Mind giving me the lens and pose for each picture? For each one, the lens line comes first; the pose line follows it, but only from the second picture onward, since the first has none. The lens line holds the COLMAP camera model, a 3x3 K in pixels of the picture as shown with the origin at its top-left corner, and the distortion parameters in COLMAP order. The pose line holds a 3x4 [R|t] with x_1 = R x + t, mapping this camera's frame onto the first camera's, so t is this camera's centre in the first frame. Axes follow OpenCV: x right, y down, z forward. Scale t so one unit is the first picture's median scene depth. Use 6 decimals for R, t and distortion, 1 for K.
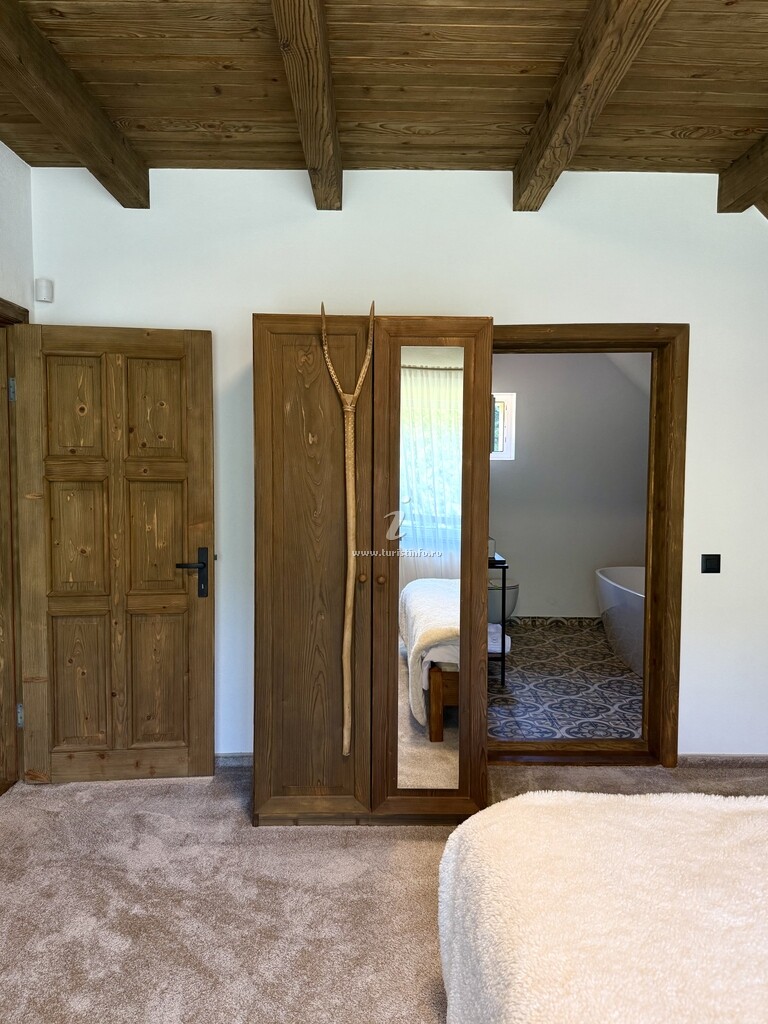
lens RADIAL K [[718.9, 0, 383.9], [0, 718.9, 516.4], [0, 0, 1]] dist [0.046364, -0.052127]
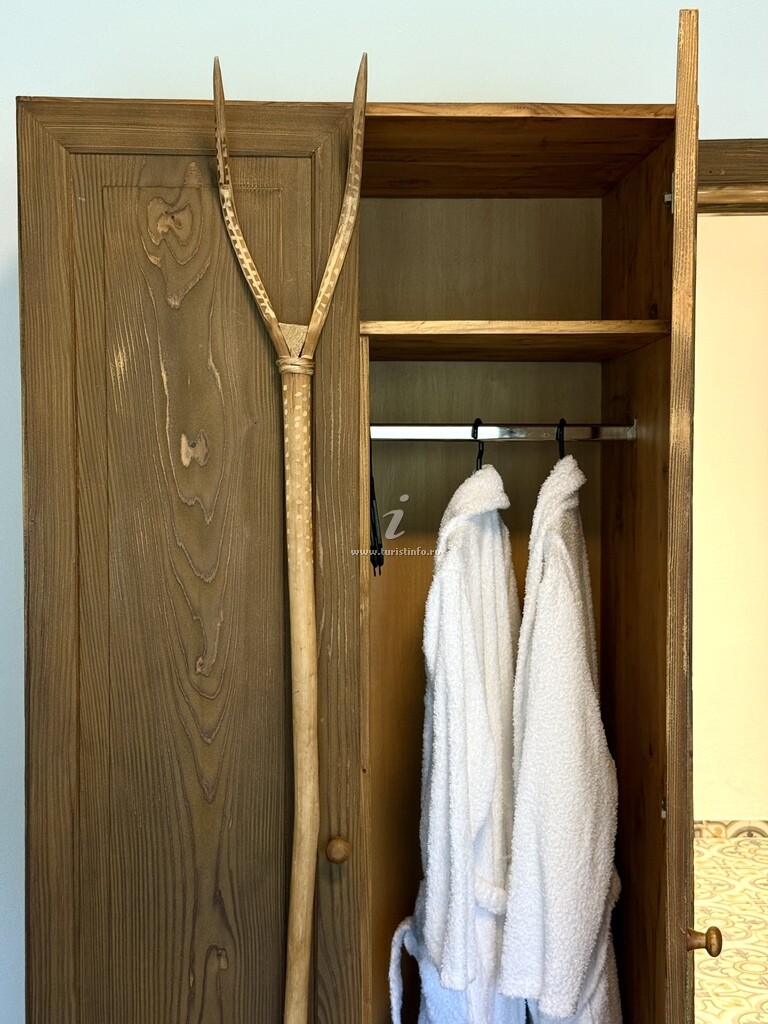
lens RADIAL K [[1343.0, 0, 385.3], [0, 1343.0, 511.2], [0, 0, 1]] dist [0.049835, 0.000000]
pose [[0.999479, -0.010375, 0.030577, -0.025207], [0.011627, 0.999089, -0.041062, -0.051381], [-0.030123, 0.041396, 0.998689, 0.347692]]
